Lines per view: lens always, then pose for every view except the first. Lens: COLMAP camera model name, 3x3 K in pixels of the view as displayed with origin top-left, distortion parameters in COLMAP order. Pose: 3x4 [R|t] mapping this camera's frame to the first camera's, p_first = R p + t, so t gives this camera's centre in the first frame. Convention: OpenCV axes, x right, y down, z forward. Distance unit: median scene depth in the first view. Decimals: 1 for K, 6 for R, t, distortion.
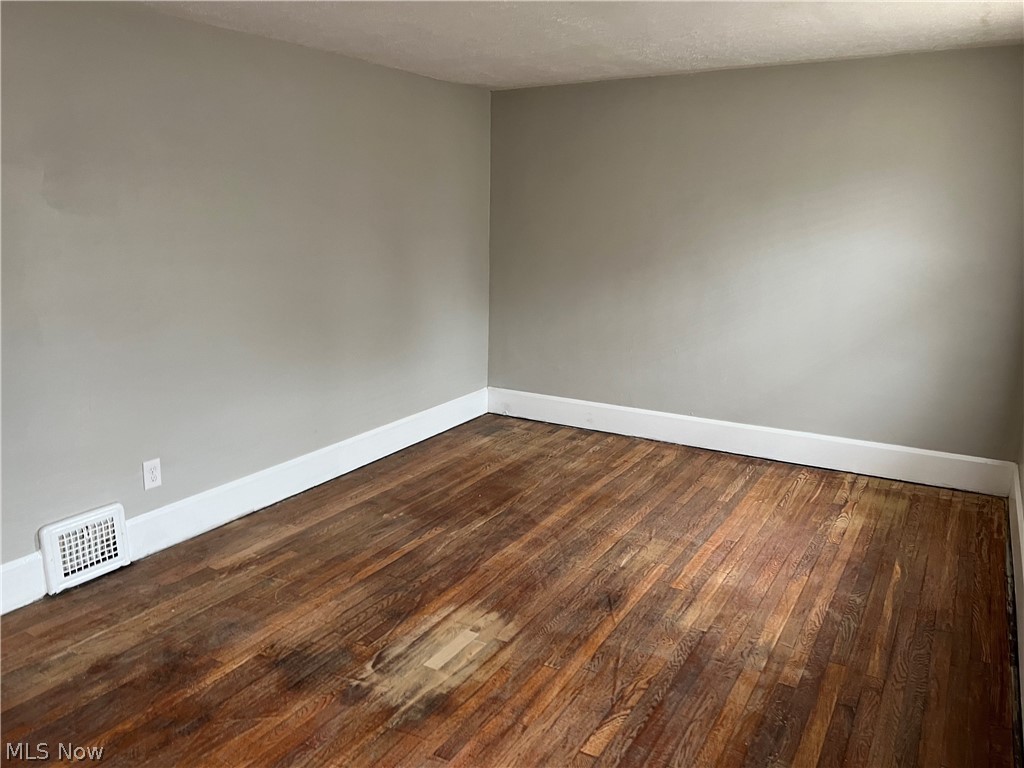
lens RADIAL K [[784.1, 0, 510.6], [0, 784.1, 383.4], [0, 0, 1]] dist [0.028838, -0.013272]
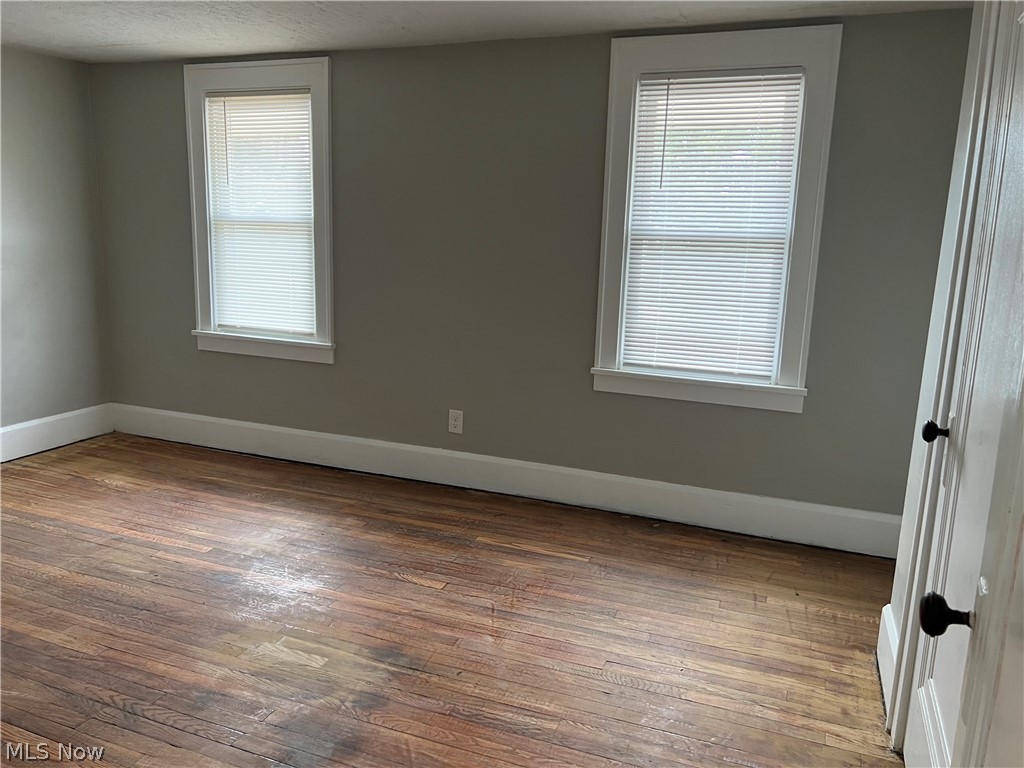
lens RADIAL K [[784.1, 0, 510.7], [0, 784.1, 382.4], [0, 0, 1]] dist [0.028838, -0.013272]
pose [[-0.177543, -0.202246, 0.963107, -0.739084], [0.182110, 0.955001, 0.234115, -0.118541], [-0.967117, 0.216957, -0.132723, 0.598392]]
